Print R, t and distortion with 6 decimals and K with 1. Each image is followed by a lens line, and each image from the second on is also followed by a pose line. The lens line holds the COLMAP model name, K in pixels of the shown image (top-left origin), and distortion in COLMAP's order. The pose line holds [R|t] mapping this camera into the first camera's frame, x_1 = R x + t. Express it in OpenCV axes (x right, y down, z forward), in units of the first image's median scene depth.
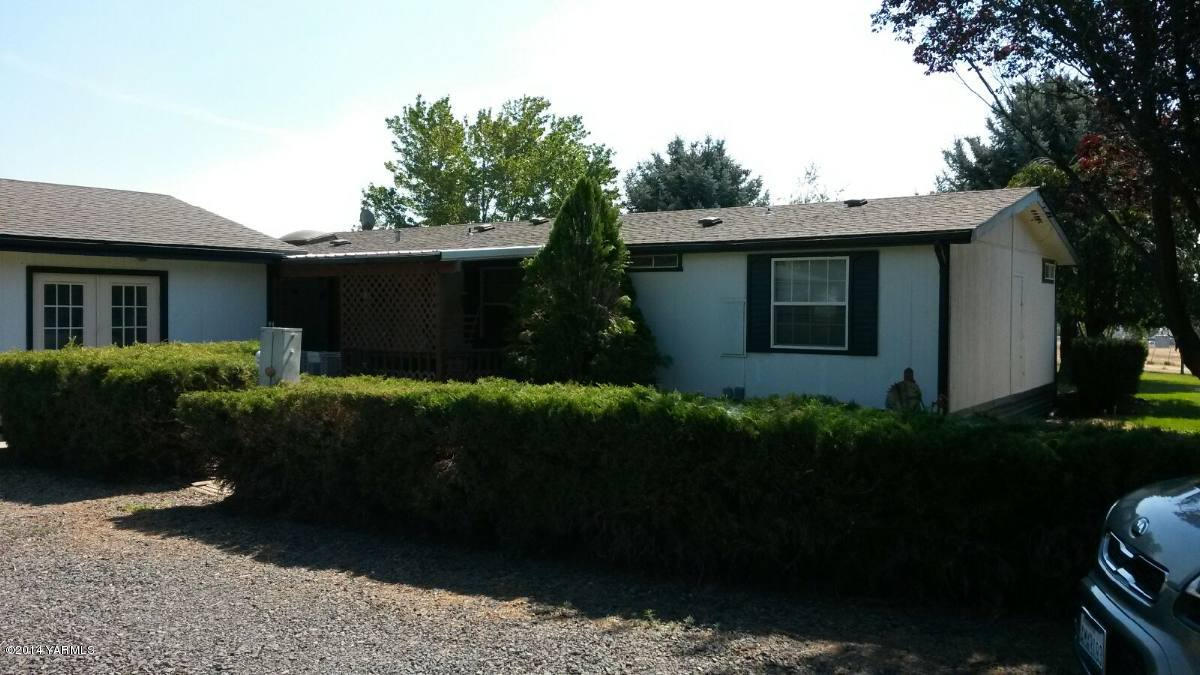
lens RADIAL K [[995.1, 0, 600.0], [0, 995.1, 337.5], [0, 0, 1]] dist [-0.004650, -0.003467]
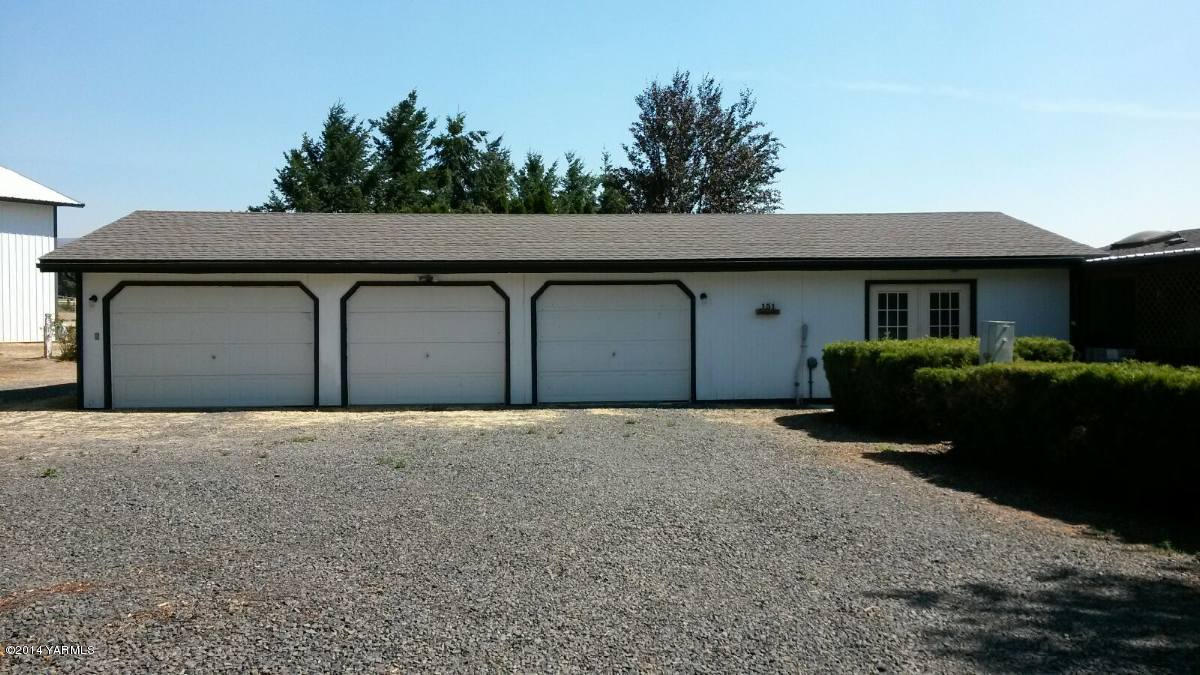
lens RADIAL K [[995.1, 0, 600.0], [0, 995.1, 337.5], [0, 0, 1]] dist [-0.004650, -0.003467]
pose [[0.639800, 0.000329, -0.768542, 0.319919], [-0.004015, 0.999988, -0.002914, 0.015237], [0.768531, 0.004951, 0.639793, -0.197778]]
